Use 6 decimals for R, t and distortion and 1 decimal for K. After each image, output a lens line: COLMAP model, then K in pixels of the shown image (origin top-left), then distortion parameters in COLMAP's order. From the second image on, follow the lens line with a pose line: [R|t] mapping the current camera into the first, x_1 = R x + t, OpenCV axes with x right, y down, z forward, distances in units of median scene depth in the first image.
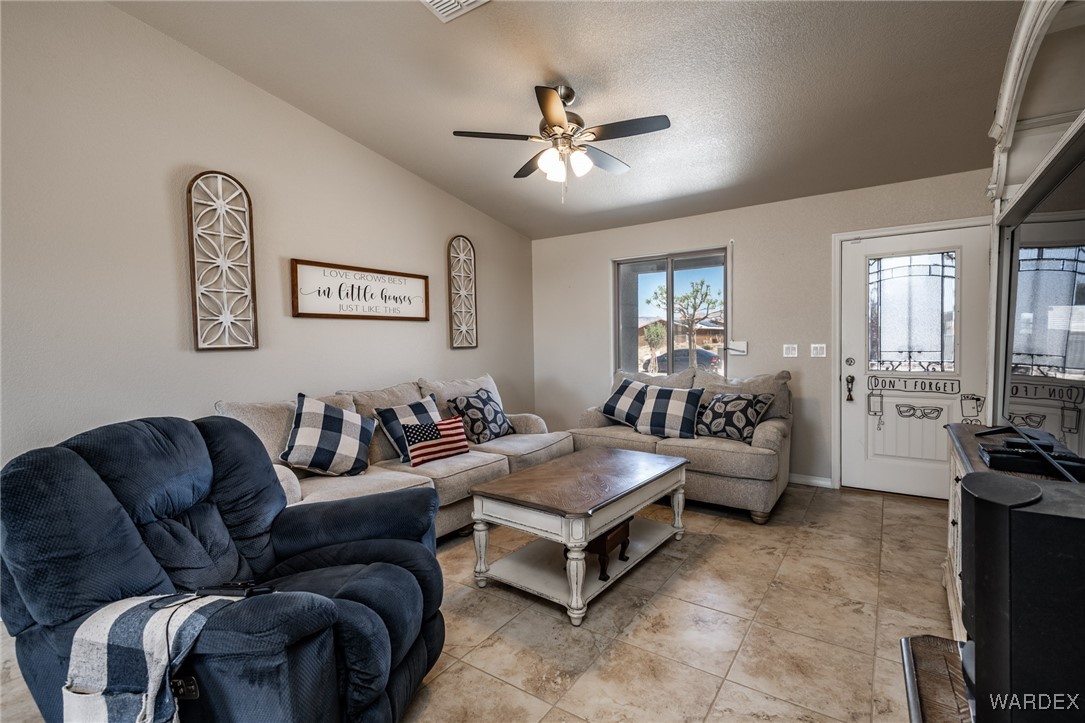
lens RADIAL K [[515.9, 0, 542.5], [0, 515.9, 361.5], [0, 0, 1]] dist [0.050275, -0.000058]
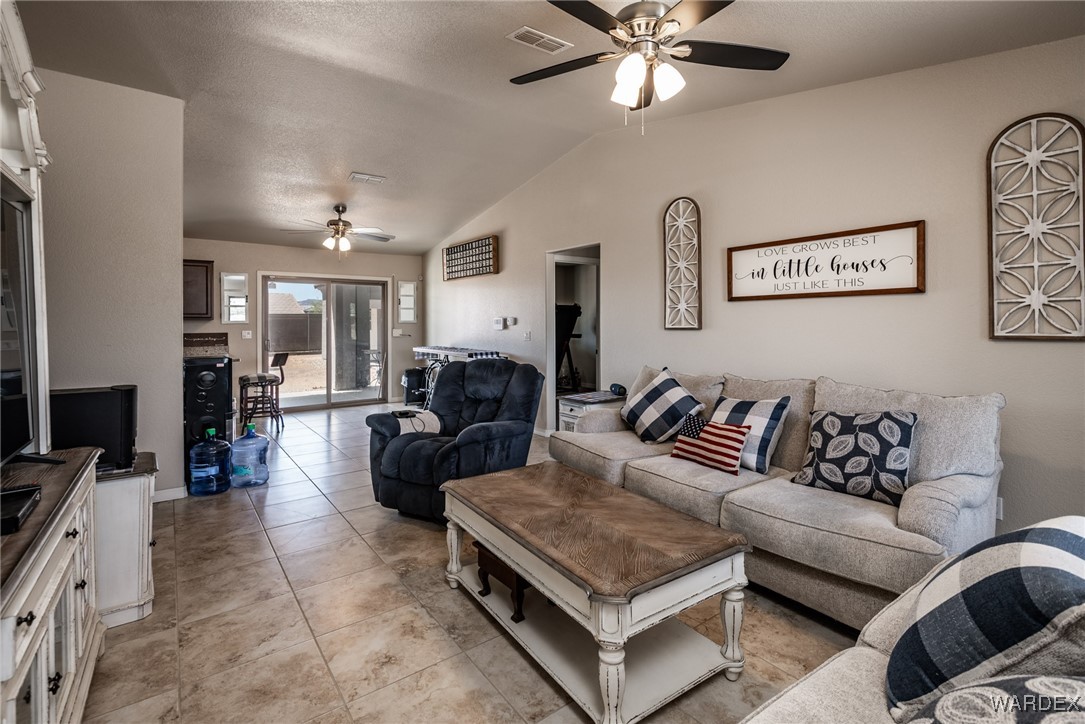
lens RADIAL K [[510.7, 0, 540.8], [0, 510.7, 326.4], [0, 0, 1]] dist [0.046888, -0.000160]
pose [[-0.344720, 0.027237, -0.938310, 0.633680], [-0.024584, 0.998974, 0.038030, -0.060673], [0.938384, 0.036177, -0.343696, 0.951332]]
